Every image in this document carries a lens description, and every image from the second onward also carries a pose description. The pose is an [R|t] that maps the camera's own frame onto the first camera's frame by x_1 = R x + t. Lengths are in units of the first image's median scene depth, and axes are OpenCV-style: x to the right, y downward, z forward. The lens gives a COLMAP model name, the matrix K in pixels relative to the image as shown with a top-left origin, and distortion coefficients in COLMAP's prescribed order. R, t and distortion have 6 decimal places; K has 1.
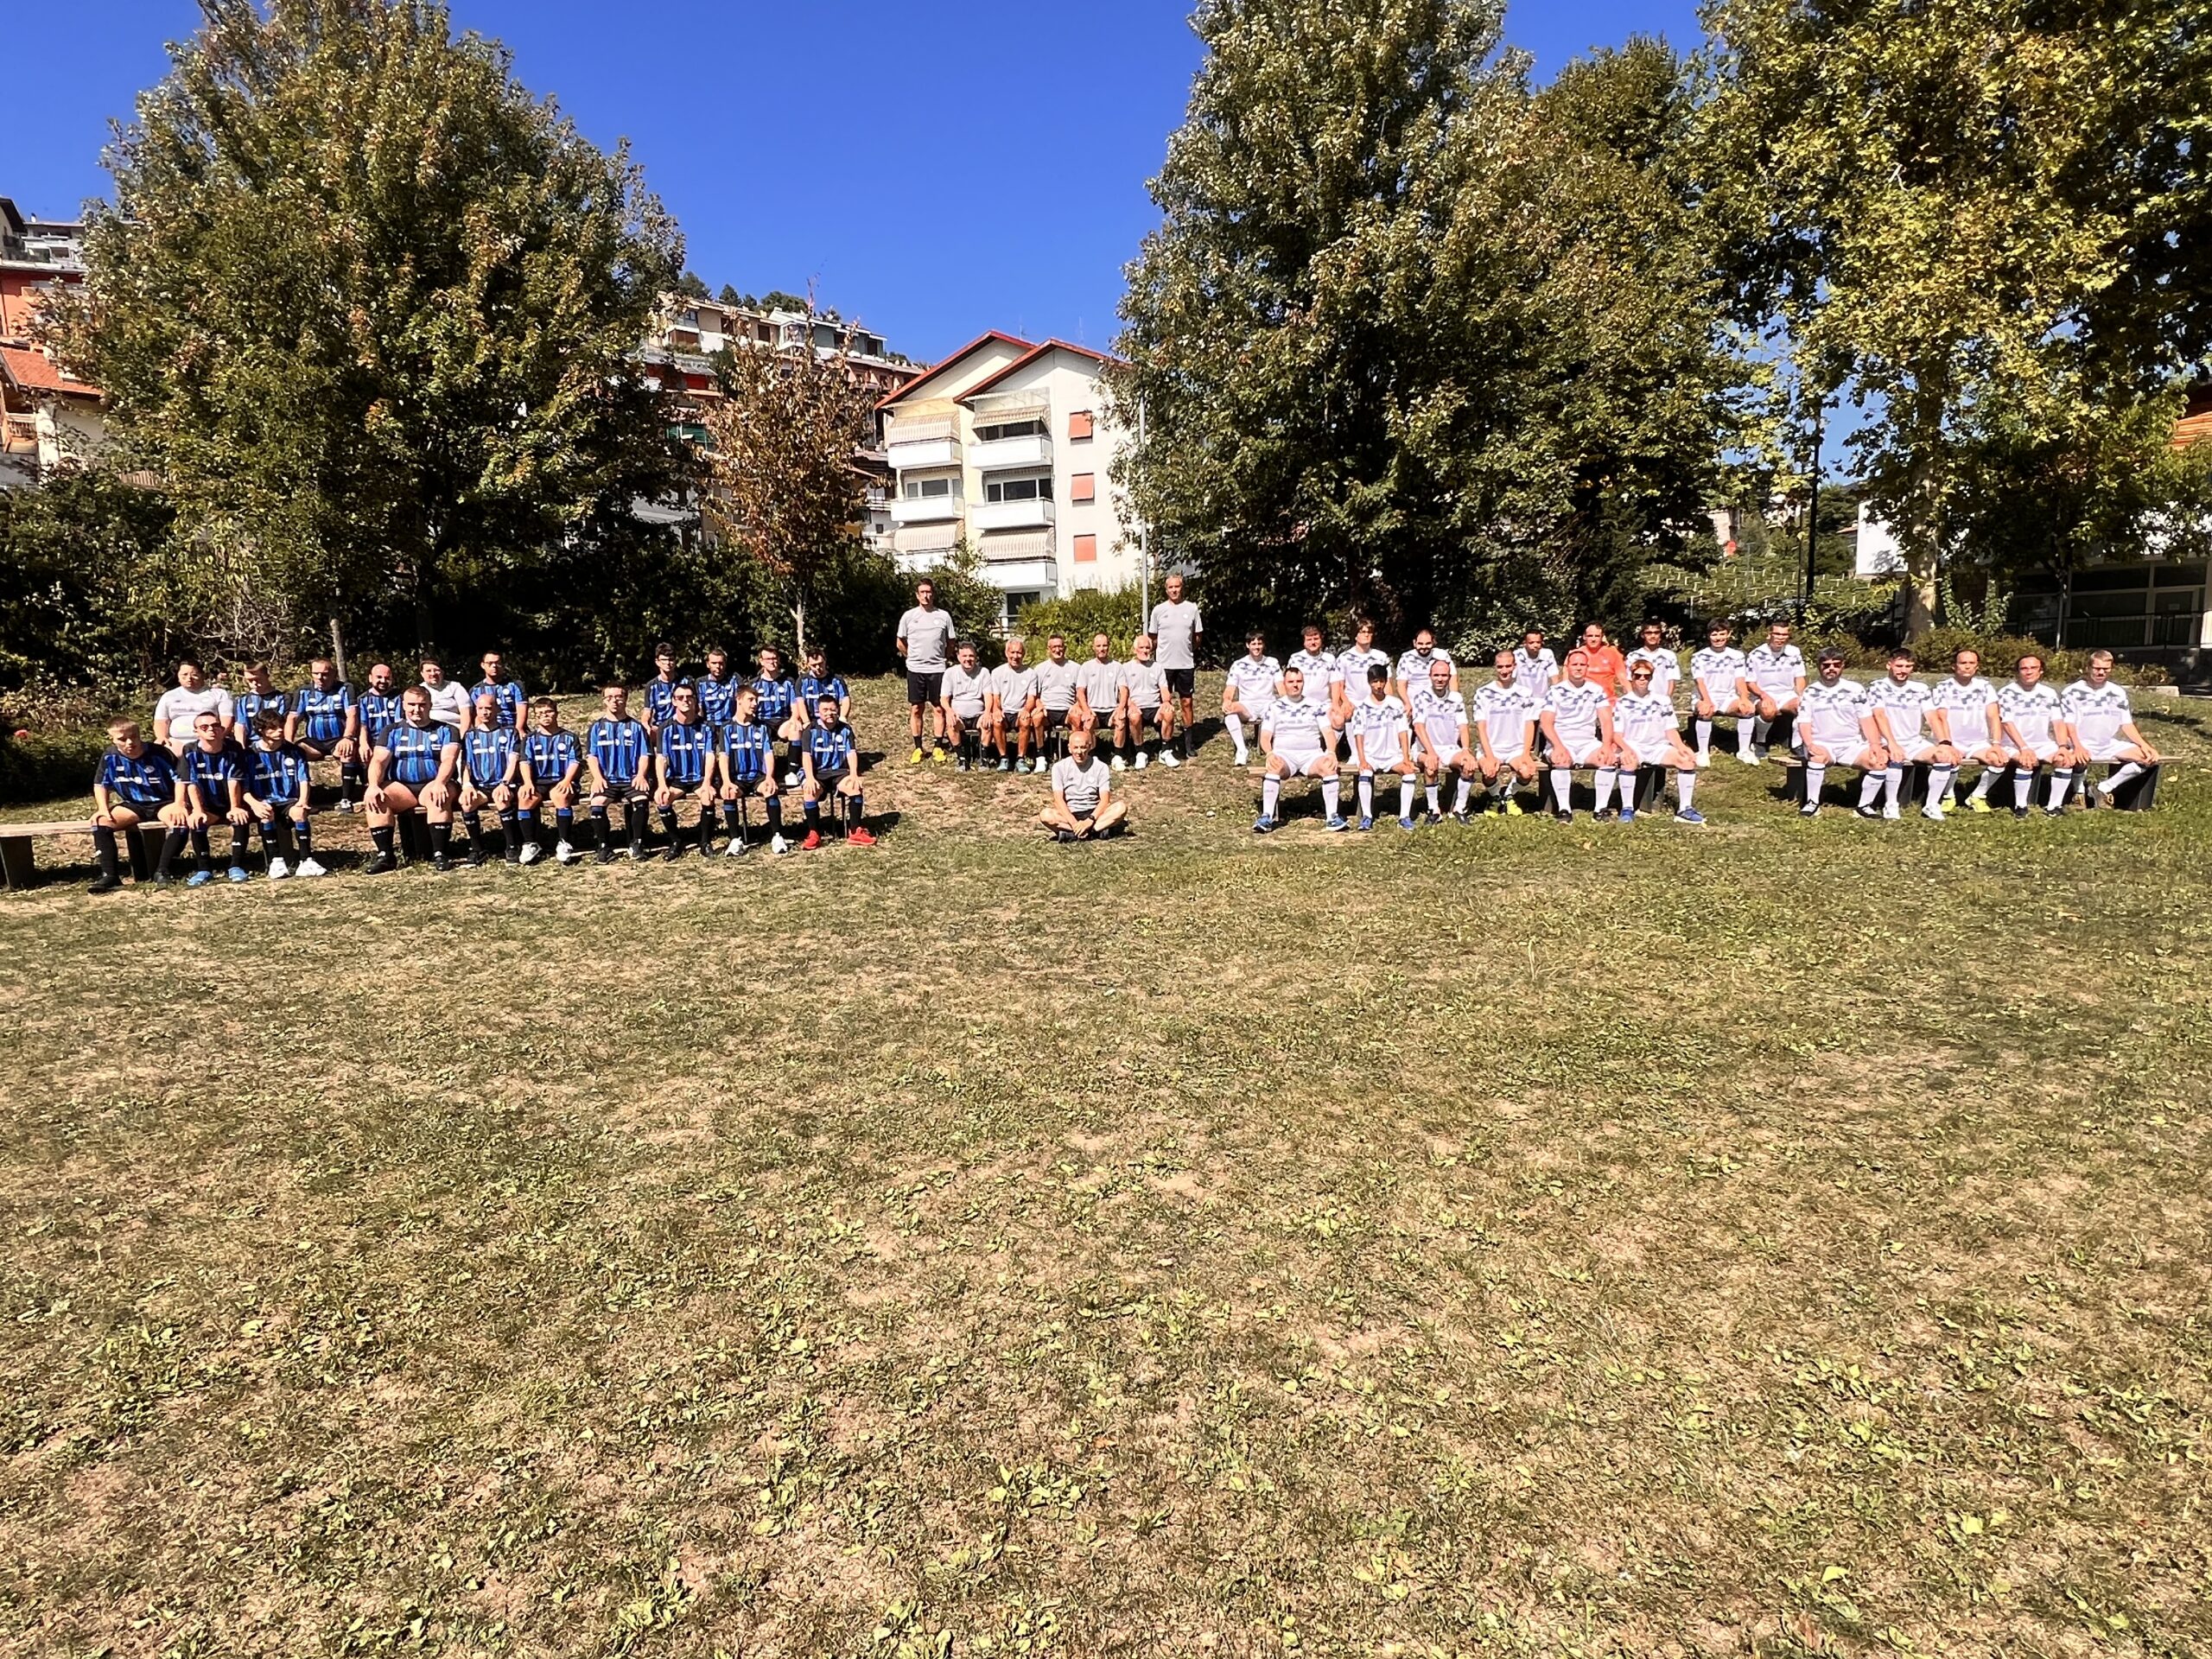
lens RADIAL K [[1227.4, 0, 1104.2], [0, 1227.4, 835.7], [0, 0, 1]] dist [-0.006852, 0.000280]
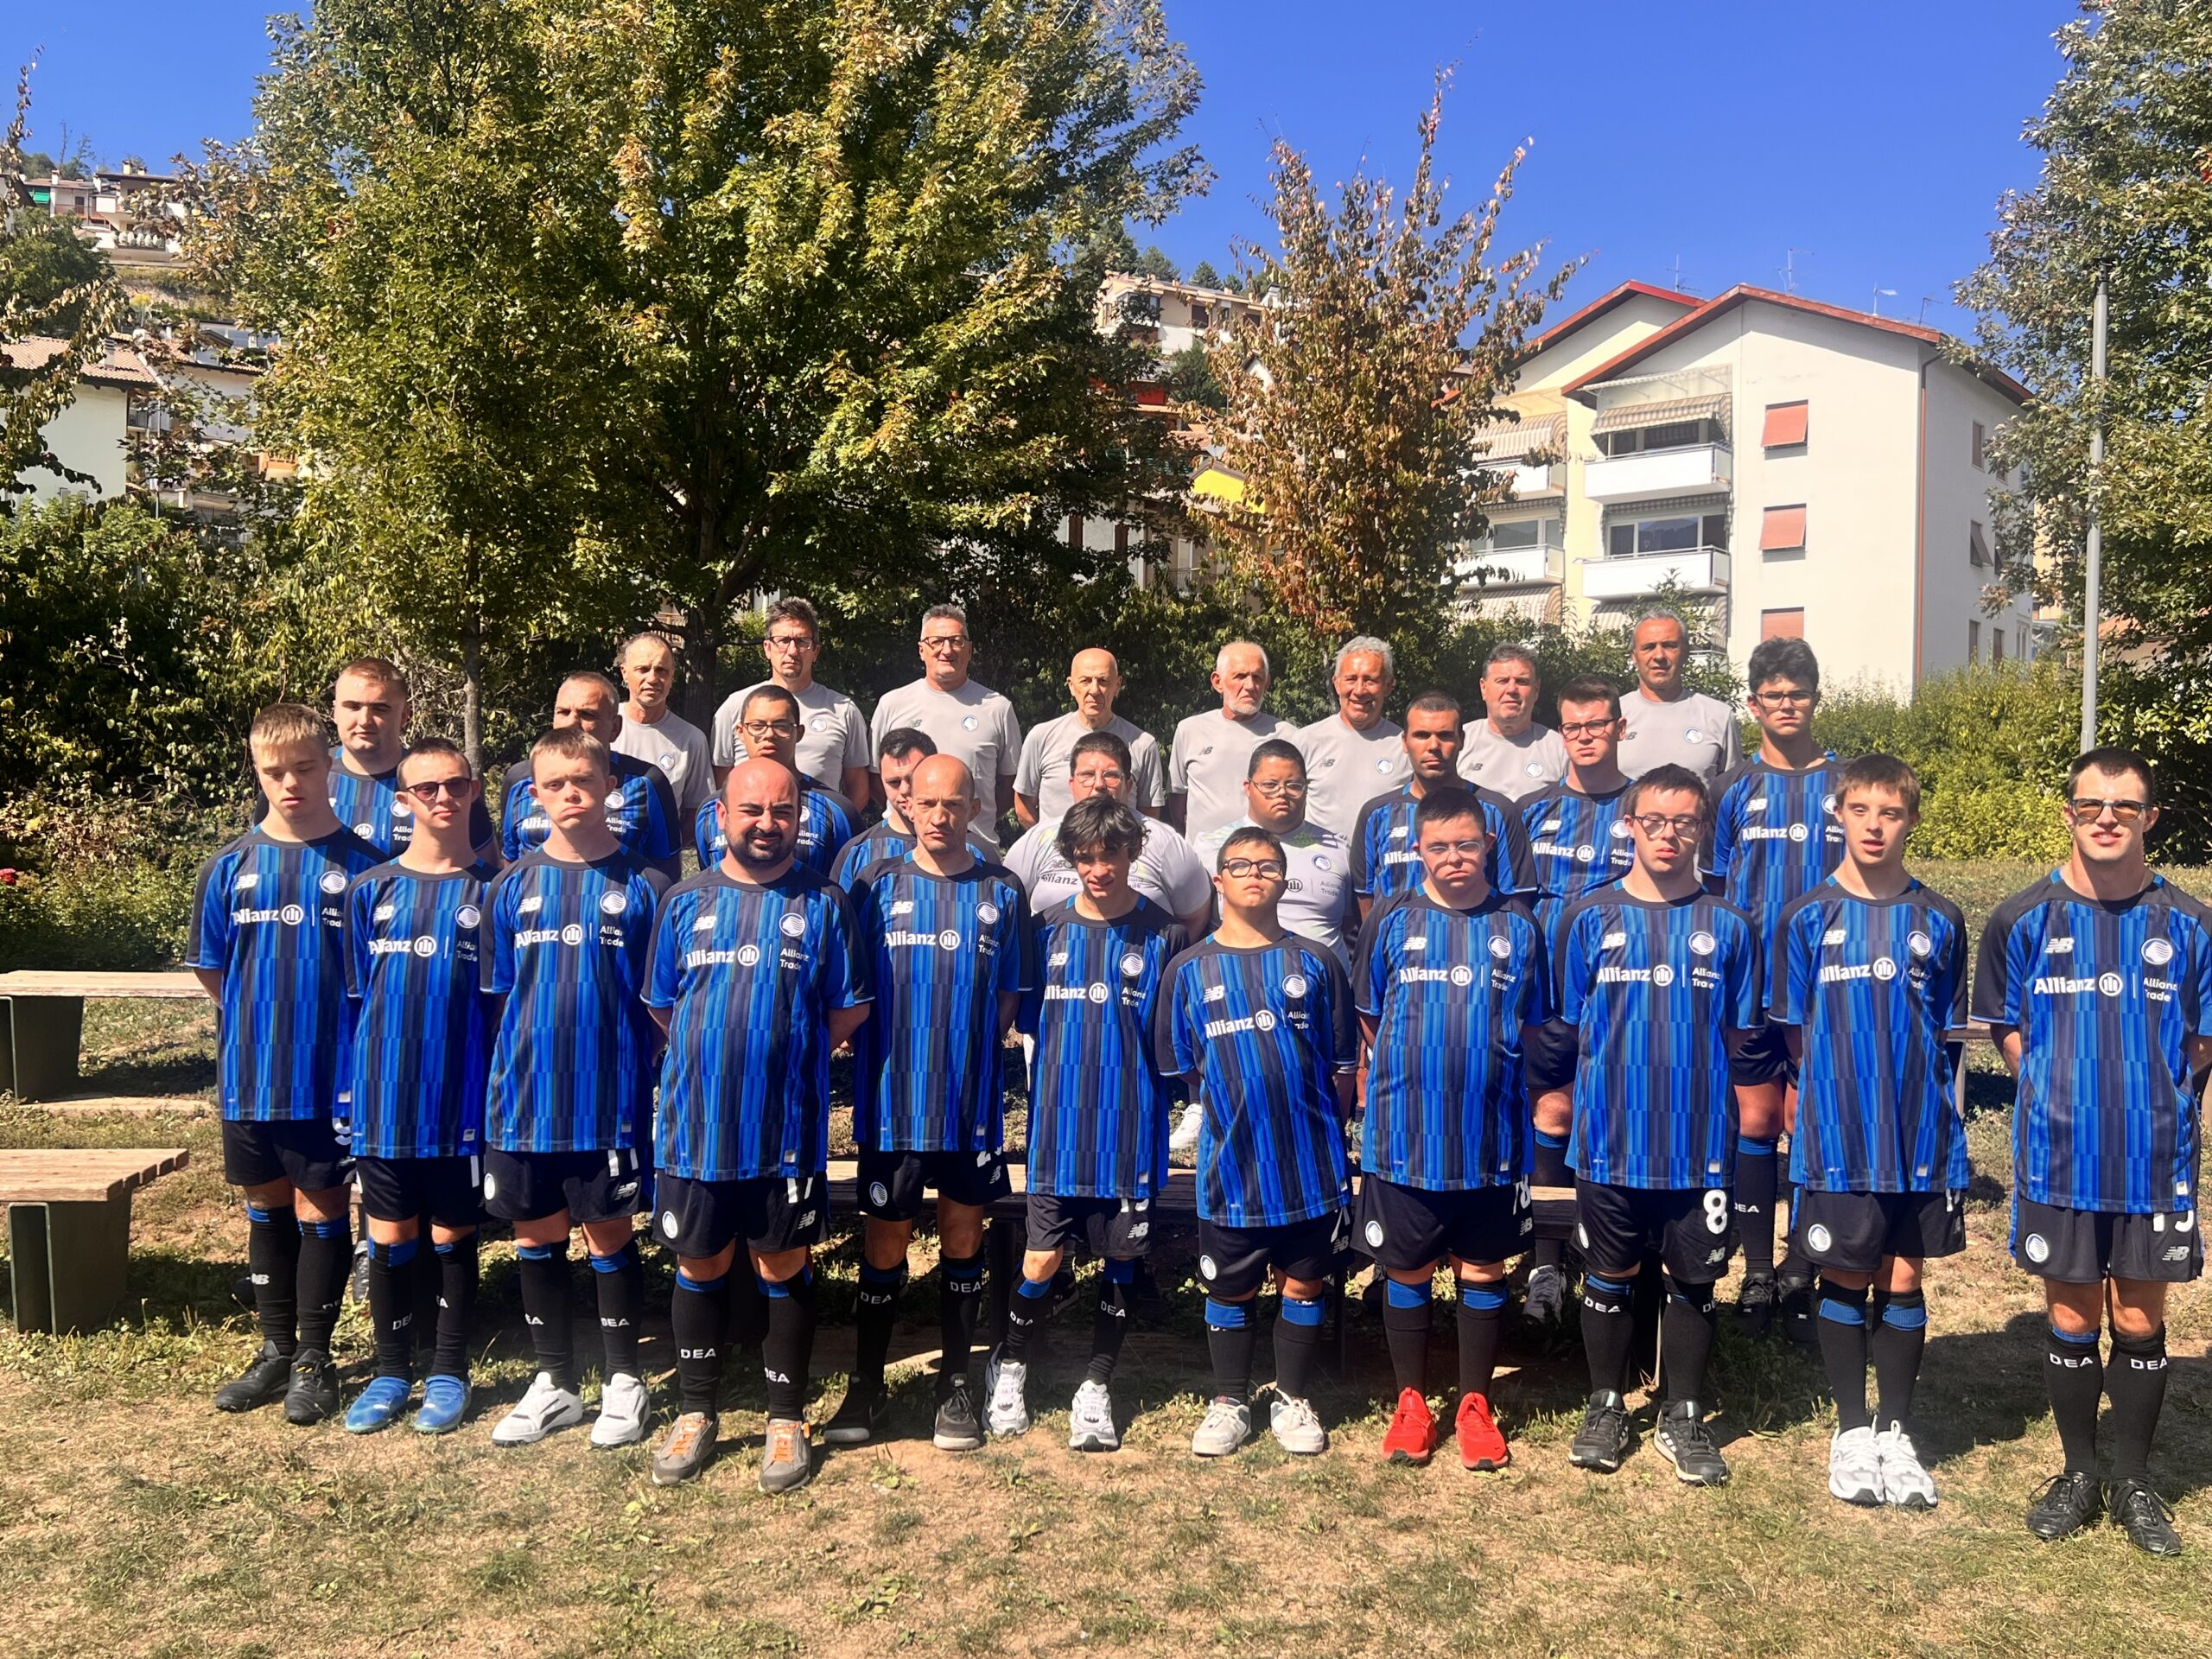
lens RADIAL K [[1866.2, 0, 1094.8], [0, 1866.2, 833.4], [0, 0, 1]] dist [0.011598, -0.010923]
pose [[0.946270, 0.047358, -0.319892, -0.141202], [-0.088079, 0.989563, -0.114046, -0.049140], [0.311153, 0.136094, 0.940565, 0.343073]]
